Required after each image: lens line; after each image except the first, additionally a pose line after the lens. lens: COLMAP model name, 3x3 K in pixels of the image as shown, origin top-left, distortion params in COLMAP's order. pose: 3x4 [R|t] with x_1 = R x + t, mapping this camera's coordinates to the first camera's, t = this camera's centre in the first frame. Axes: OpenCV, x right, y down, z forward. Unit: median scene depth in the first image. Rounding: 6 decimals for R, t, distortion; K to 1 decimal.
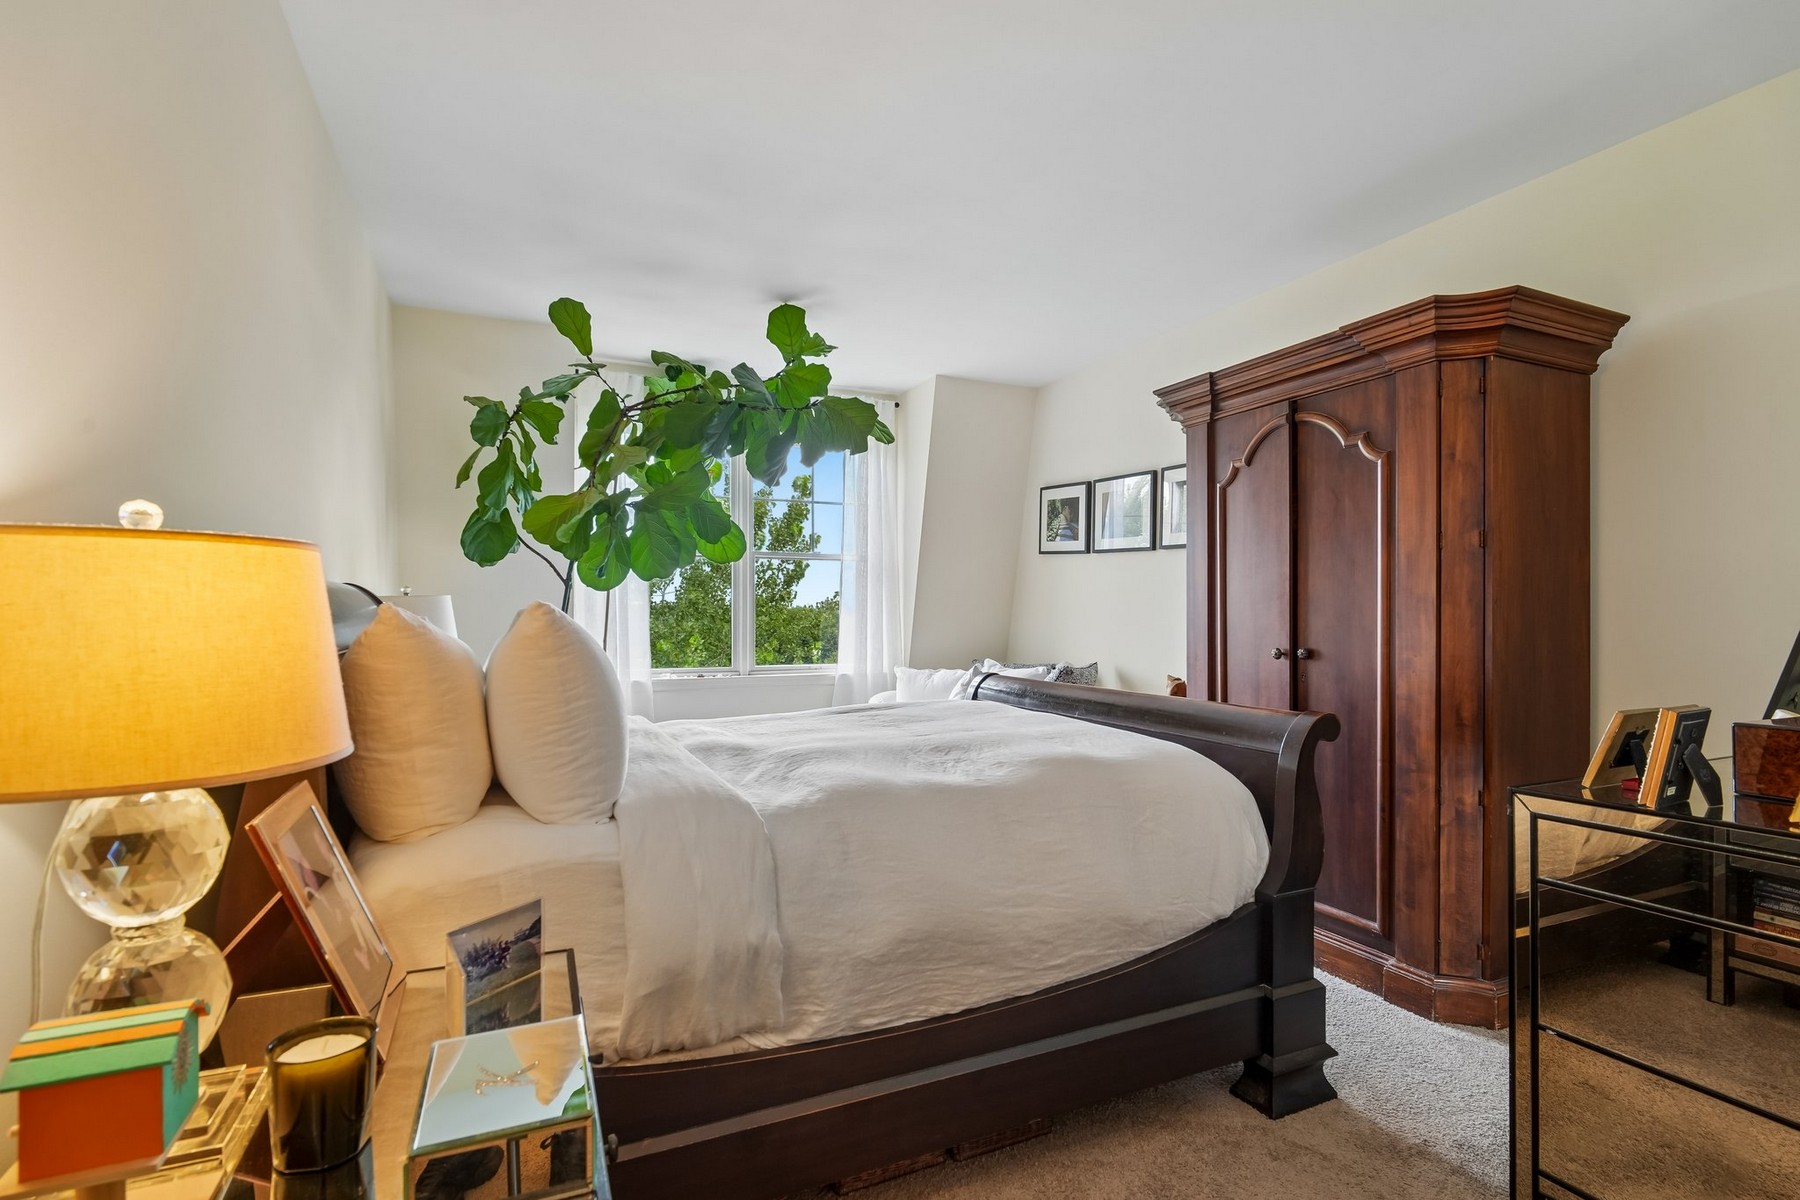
lens RADIAL K [[836.4, 0, 909.4], [0, 836.4, 606.5], [0, 0, 1]] dist [0.001950, -0.006567]
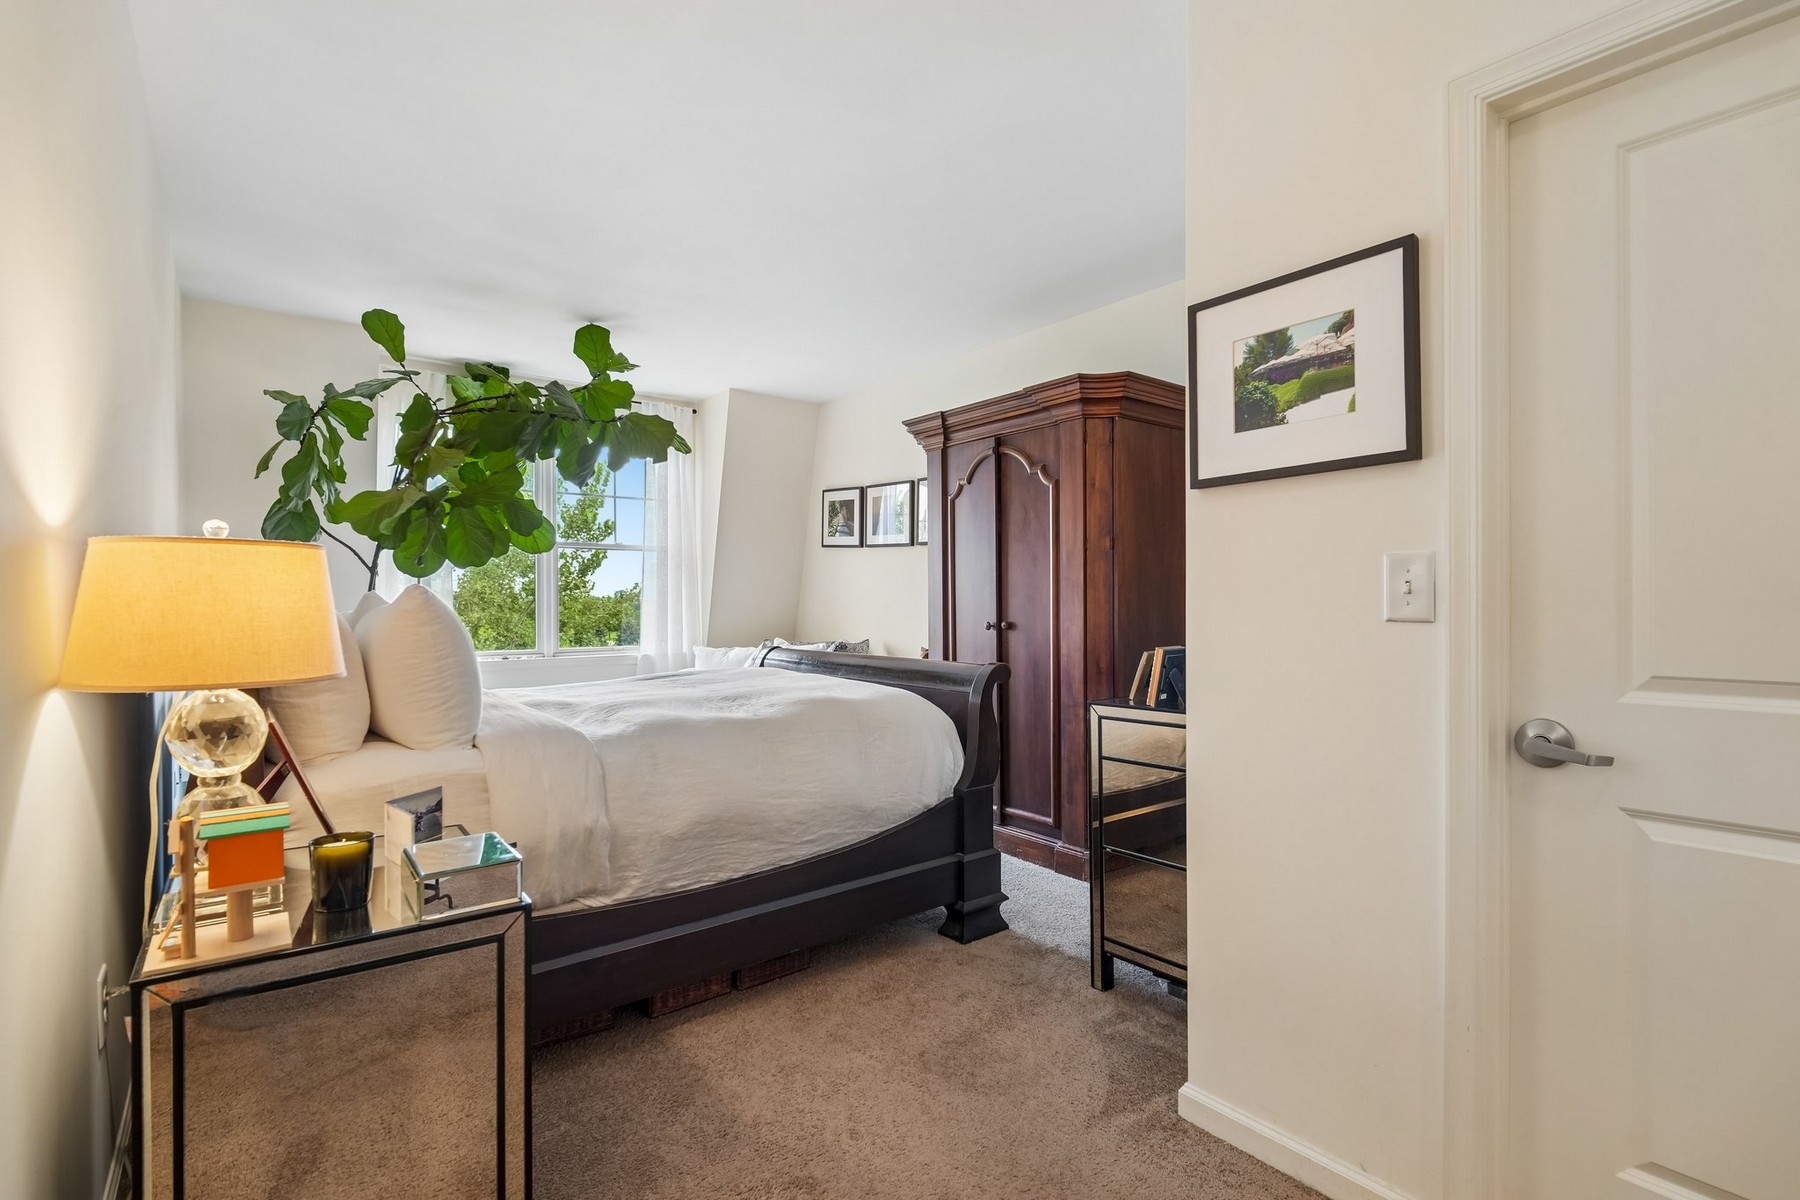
lens RADIAL K [[836.4, 0, 909.4], [0, 836.4, 606.5], [0, 0, 1]] dist [0.001950, -0.006567]
pose [[0.972922, -0.005190, 0.231077, 0.009491], [0.002214, 0.999911, 0.013134, 0.007894], [-0.231124, -0.012267, 0.972847, -0.288210]]
